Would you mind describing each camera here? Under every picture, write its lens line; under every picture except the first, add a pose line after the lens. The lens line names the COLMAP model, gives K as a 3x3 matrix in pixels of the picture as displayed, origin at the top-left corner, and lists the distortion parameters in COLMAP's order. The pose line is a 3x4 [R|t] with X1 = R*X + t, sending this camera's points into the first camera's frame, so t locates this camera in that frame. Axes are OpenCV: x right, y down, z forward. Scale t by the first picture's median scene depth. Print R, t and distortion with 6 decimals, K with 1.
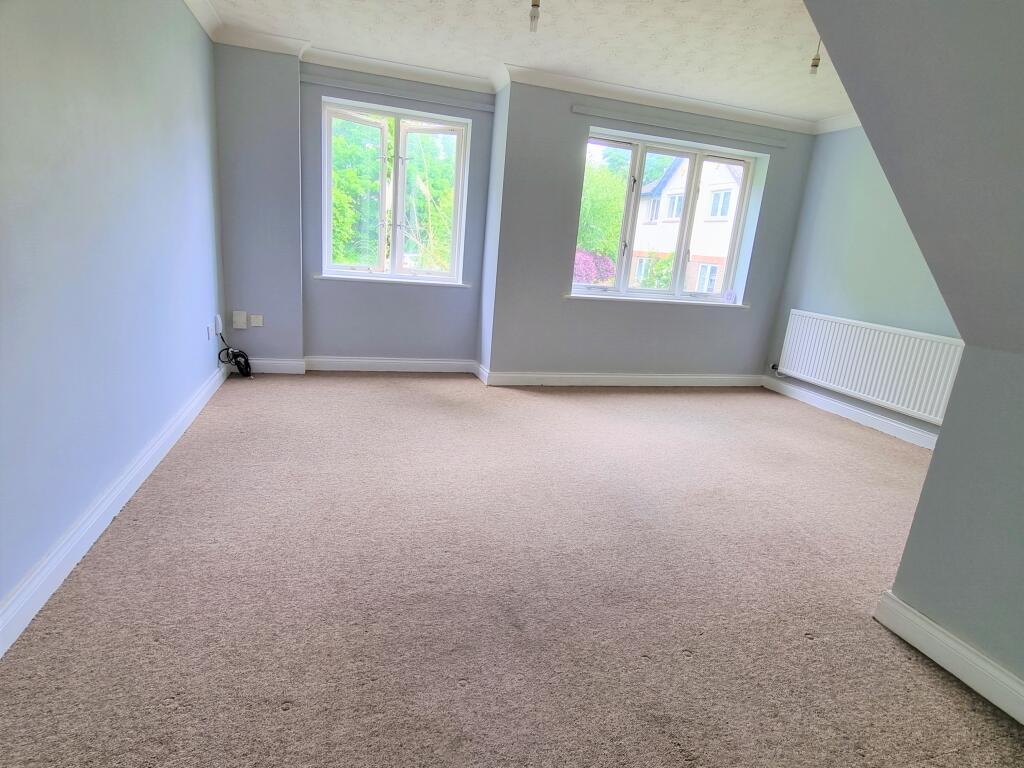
lens RADIAL K [[547.0, 0, 512.0], [0, 547.0, 384.0], [0, 0, 1]] dist [-0.004118, -0.000131]
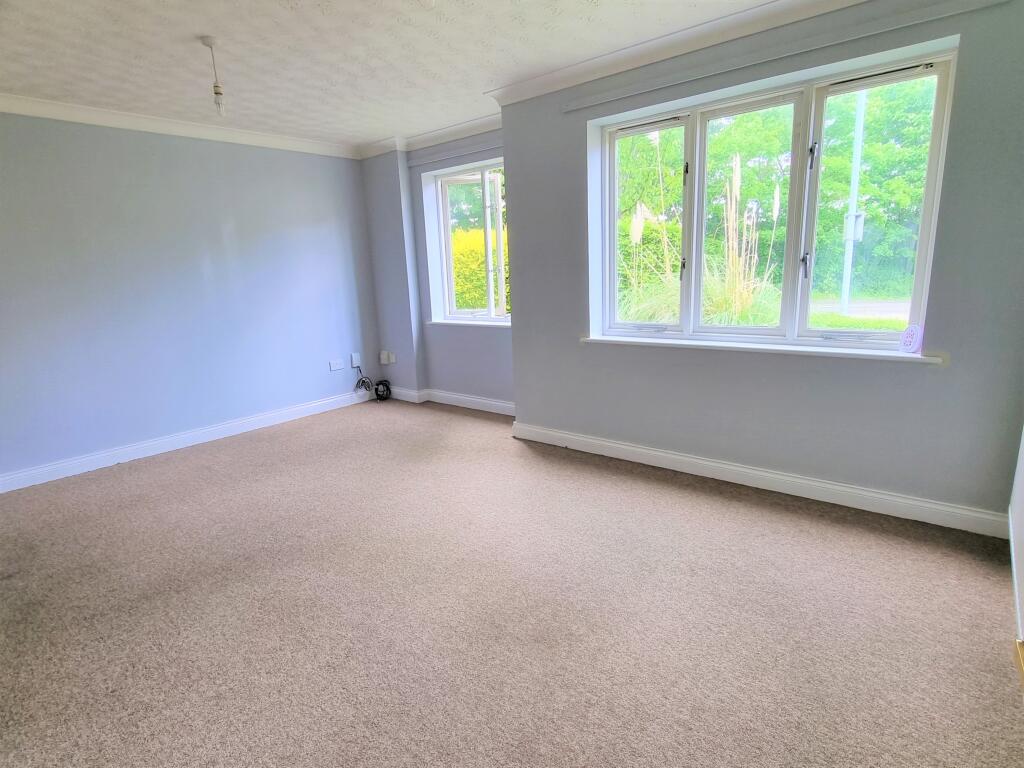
lens RADIAL K [[547.0, 0, 512.0], [0, 547.0, 384.0], [0, 0, 1]] dist [-0.004118, -0.000131]
pose [[0.544740, 0.070882, -0.835604, 0.756050], [-0.121153, 0.992620, 0.005220, -0.095137], [0.829807, 0.098393, 0.549308, 0.524908]]
